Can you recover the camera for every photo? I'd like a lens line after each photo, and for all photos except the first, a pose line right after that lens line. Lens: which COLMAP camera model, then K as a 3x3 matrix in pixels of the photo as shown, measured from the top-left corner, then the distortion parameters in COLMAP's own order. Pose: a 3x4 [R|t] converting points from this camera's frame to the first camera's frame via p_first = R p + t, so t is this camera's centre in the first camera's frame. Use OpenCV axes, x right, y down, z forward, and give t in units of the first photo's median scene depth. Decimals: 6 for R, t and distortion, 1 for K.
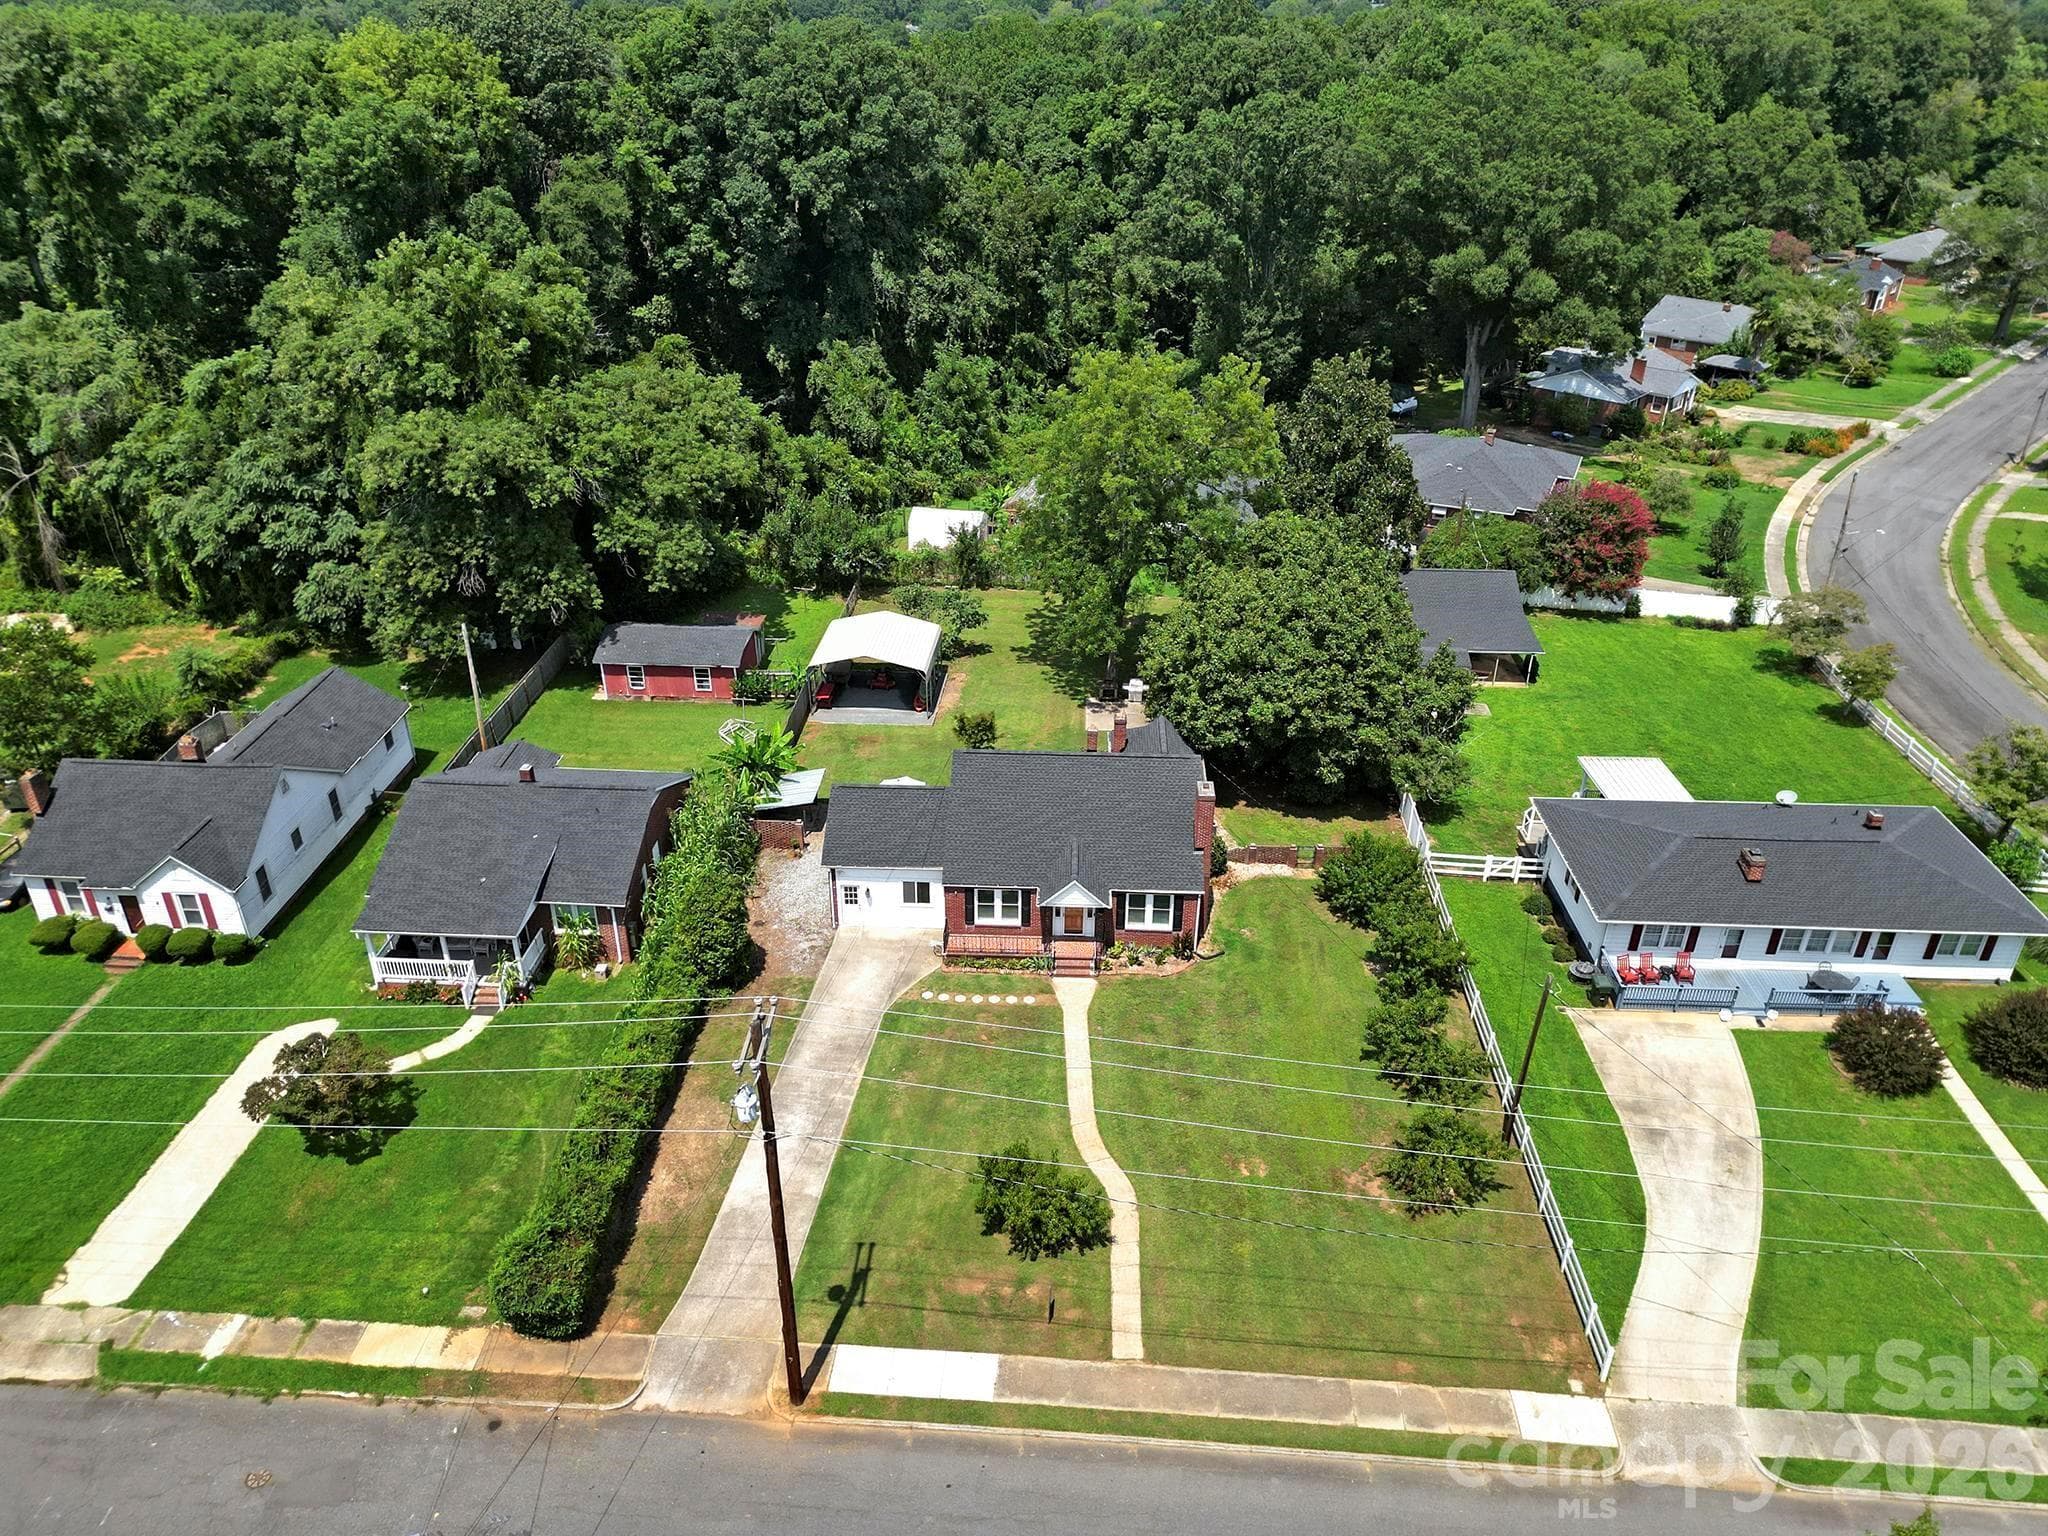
lens RADIAL K [[1440.7, 0, 1019.8], [0, 1440.7, 769.8], [0, 0, 1]] dist [0.063206, -0.057459]
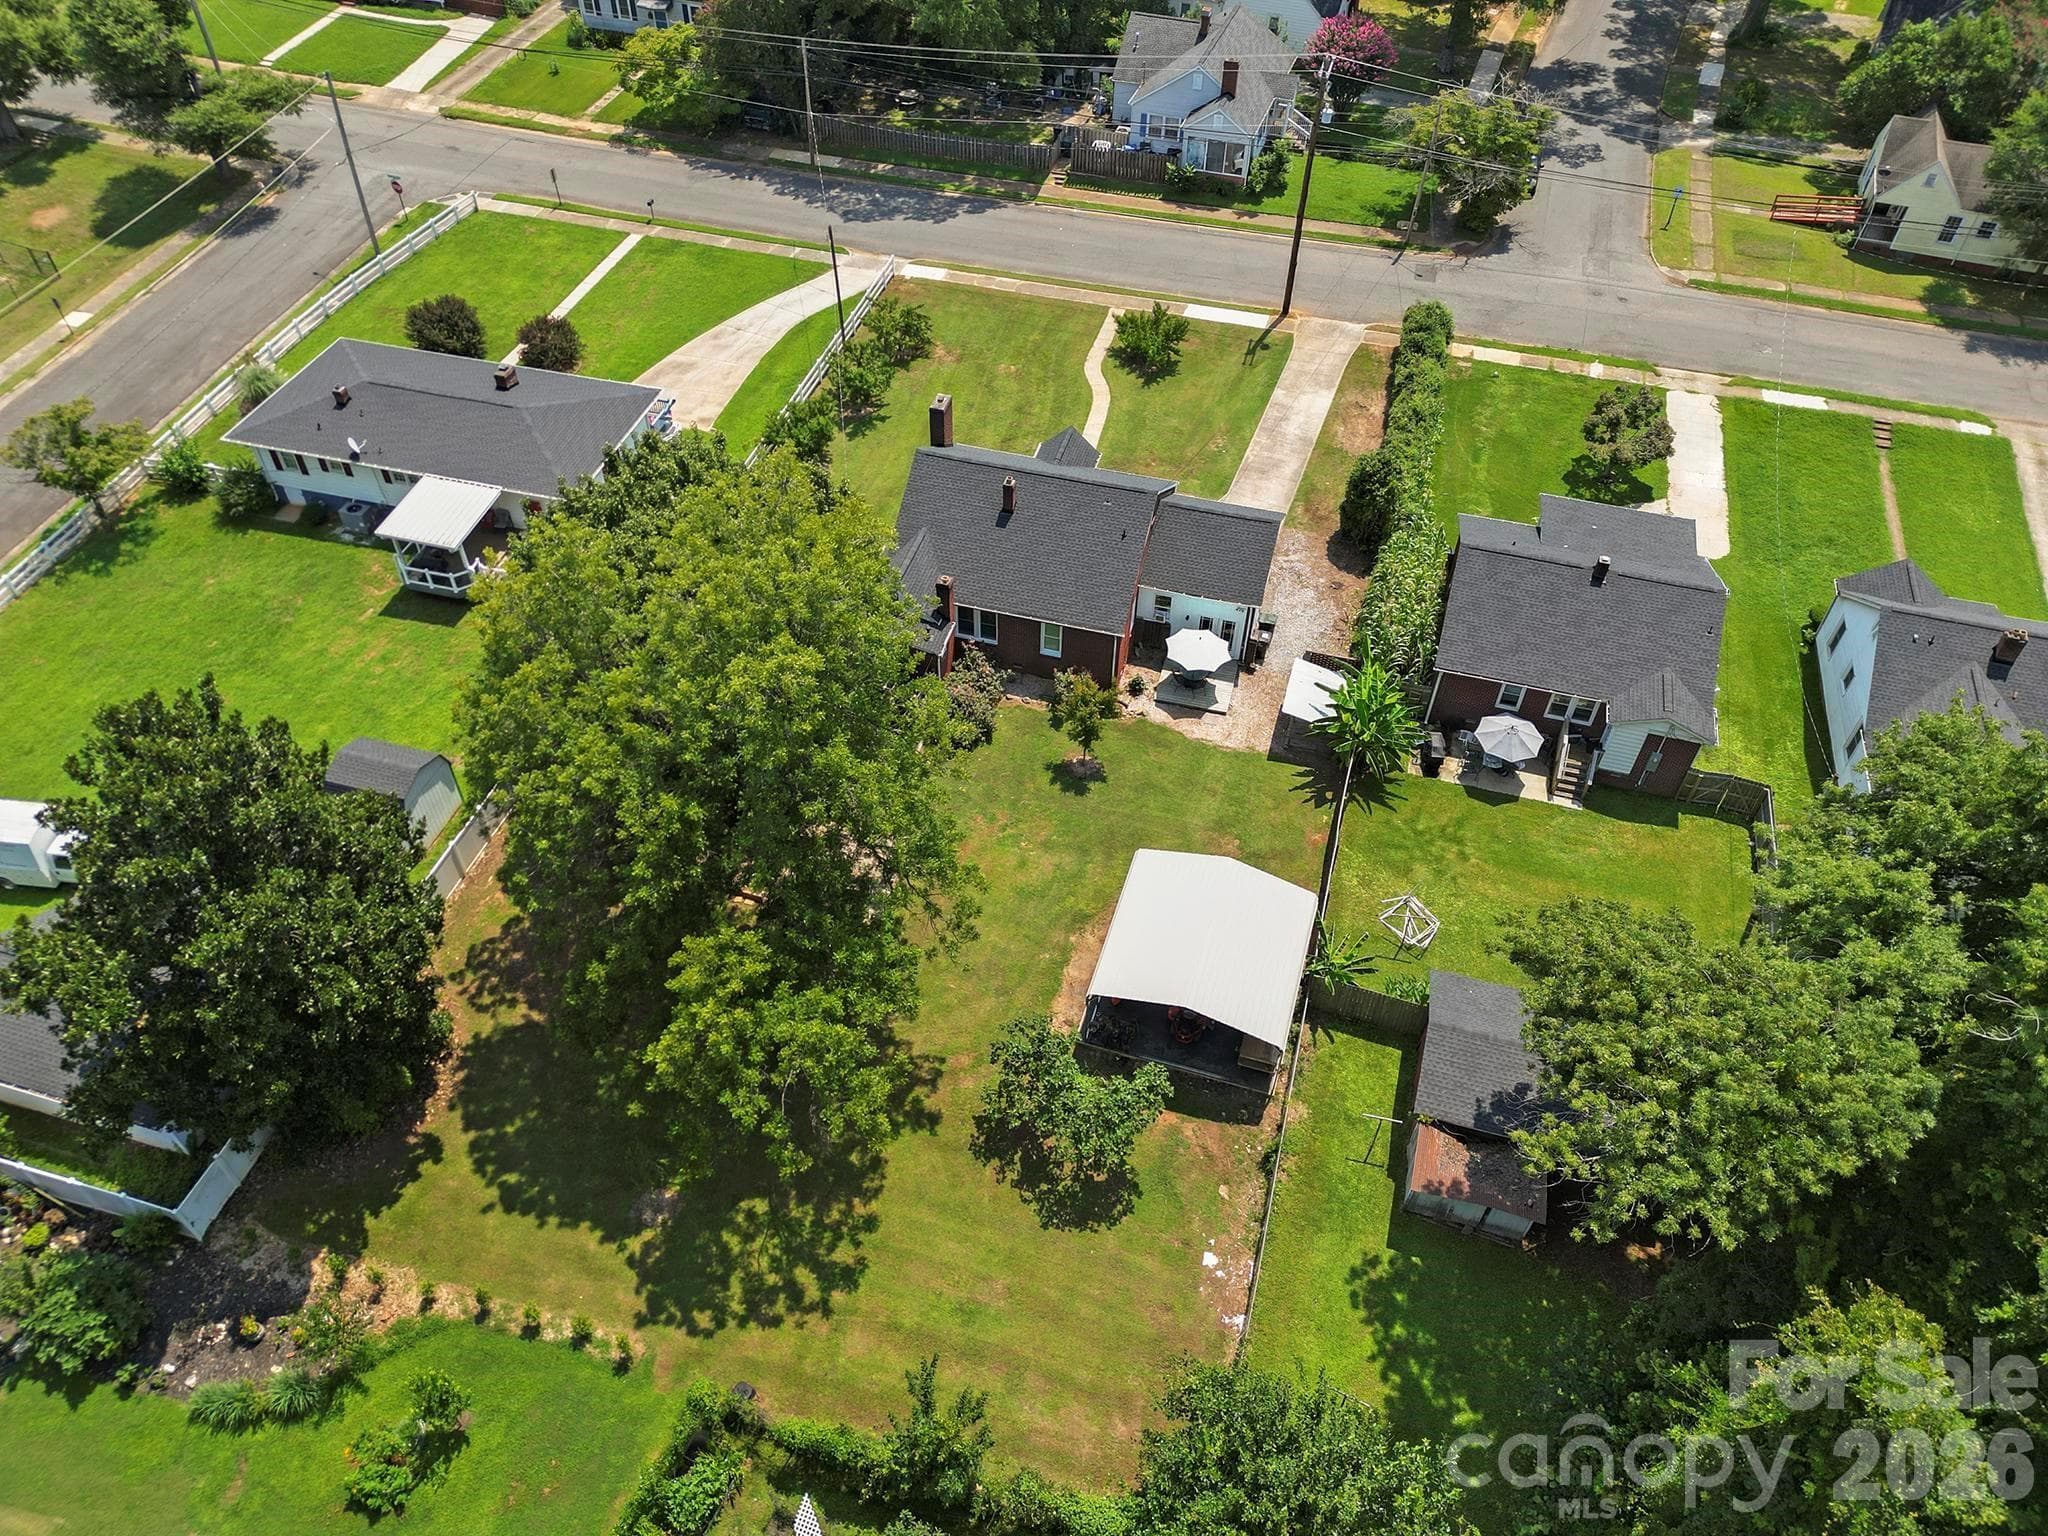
lens RADIAL K [[1440.7, 0, 1019.8], [0, 1440.7, 769.8], [0, 0, 1]] dist [0.063206, -0.057459]
pose [[-0.972570, -0.177132, 0.150769, -0.111884], [0.107486, 0.232586, 0.966618, -0.748038], [-0.206285, 0.956310, -0.207167, 1.114387]]
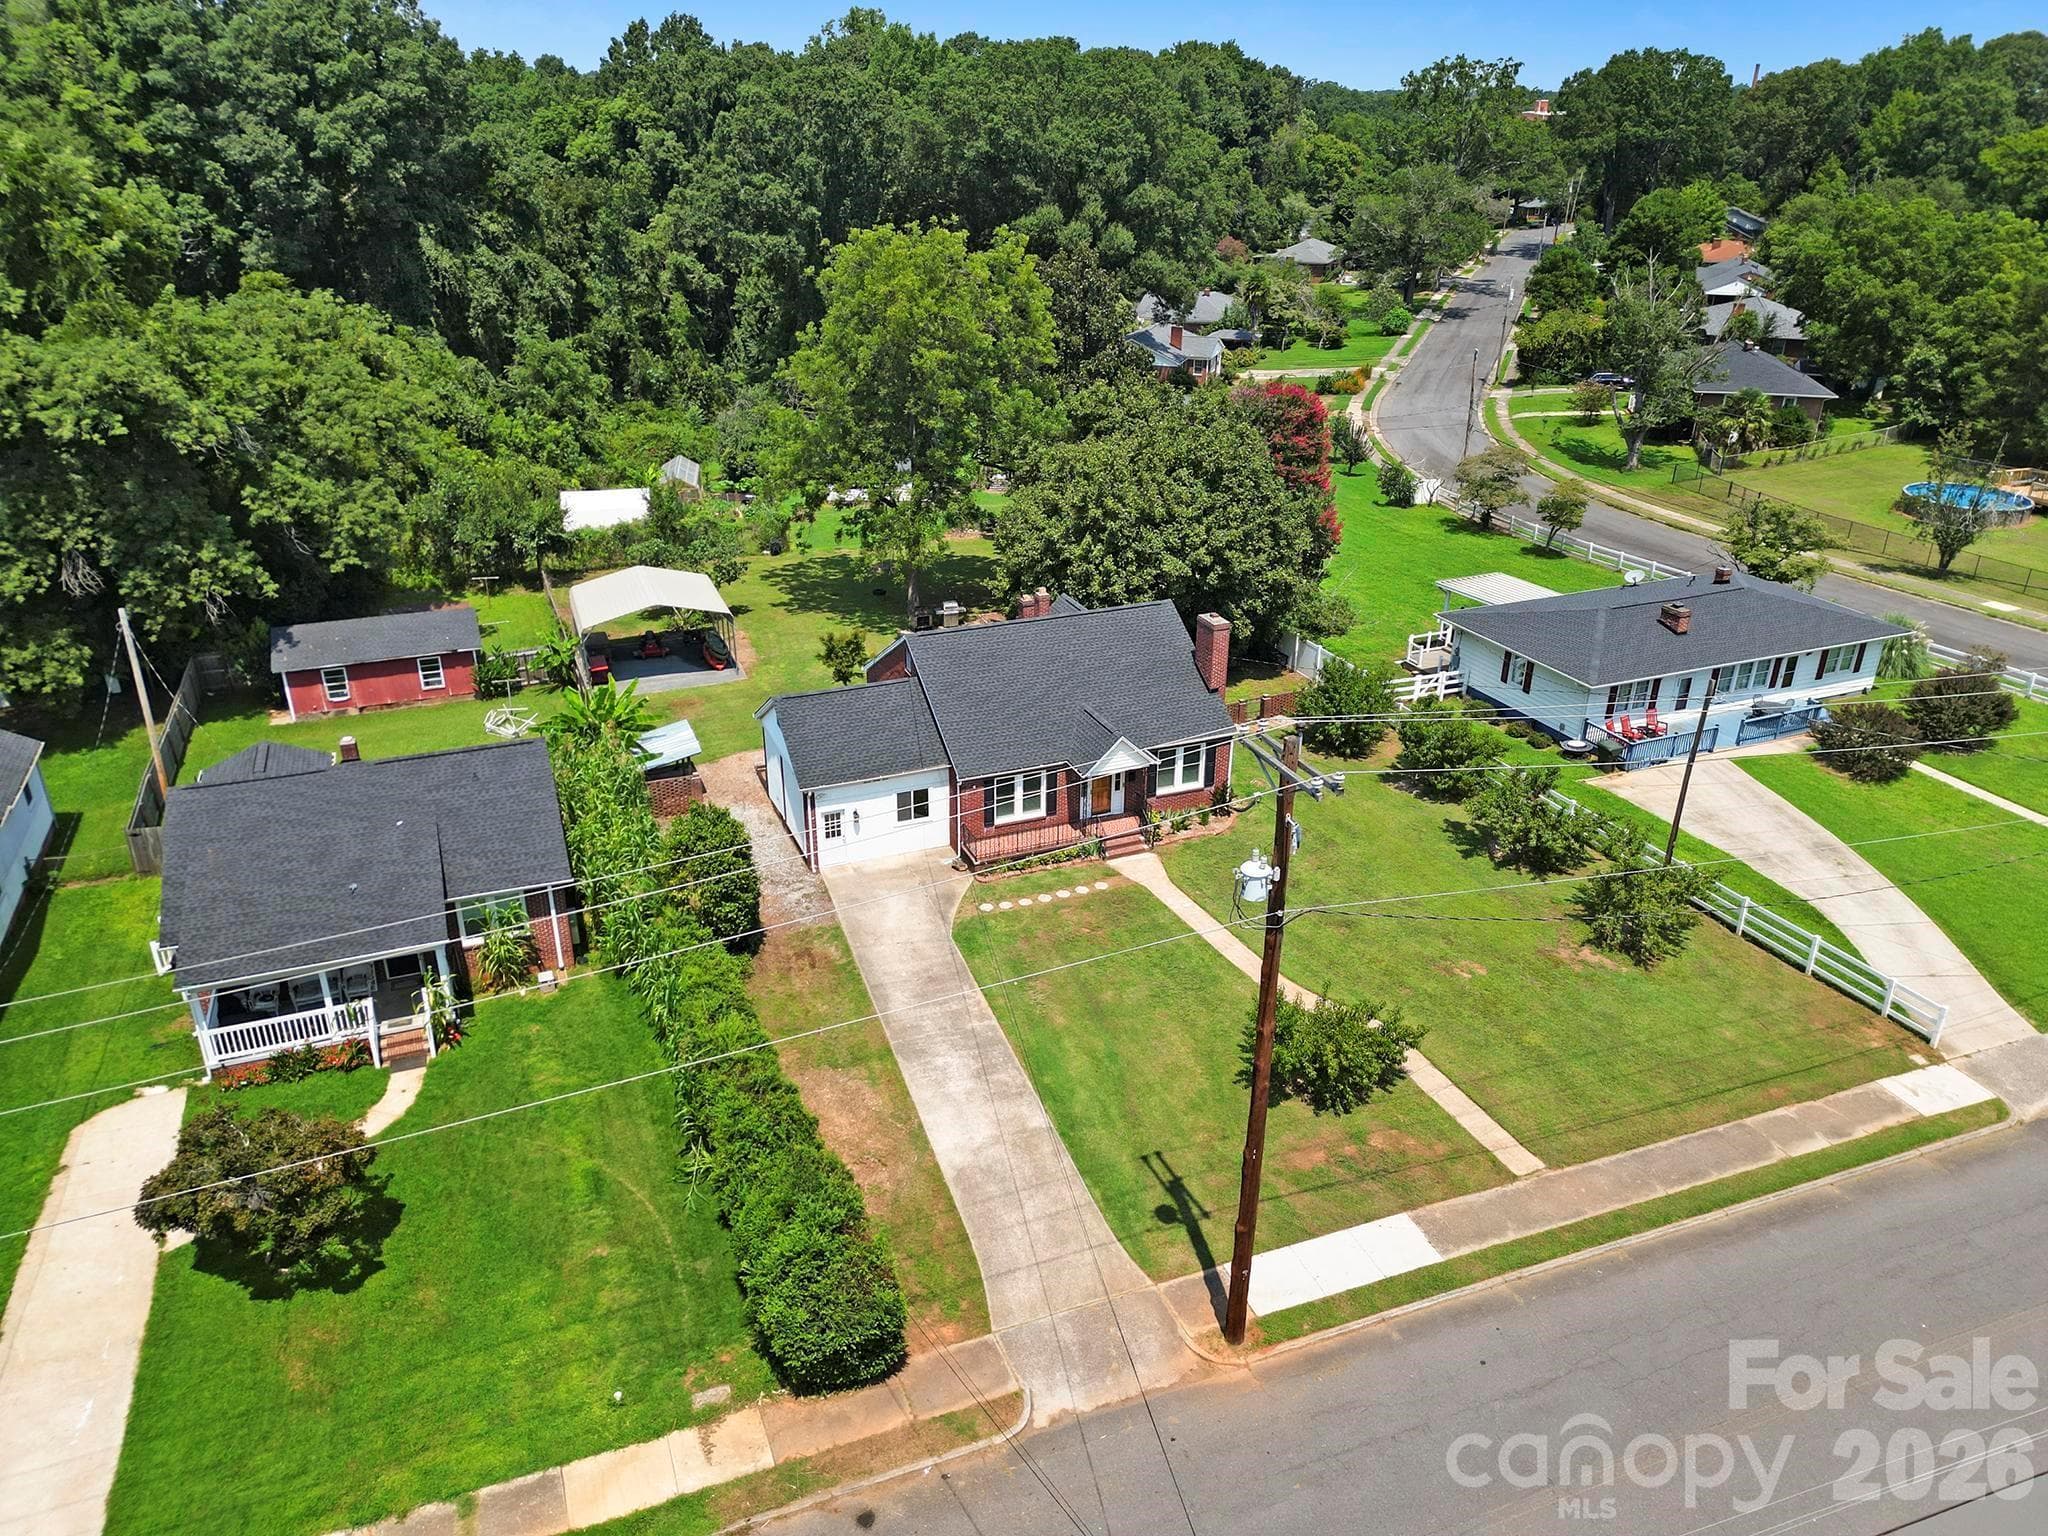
lens RADIAL K [[1440.7, 0, 1019.8], [0, 1440.7, 769.8], [0, 0, 1]] dist [0.063206, -0.057459]
pose [[0.905132, -0.177645, 0.386235, -0.255266], [0.206232, 0.977929, -0.033510, 0.082664], [-0.371758, 0.109985, 0.921791, 0.178070]]
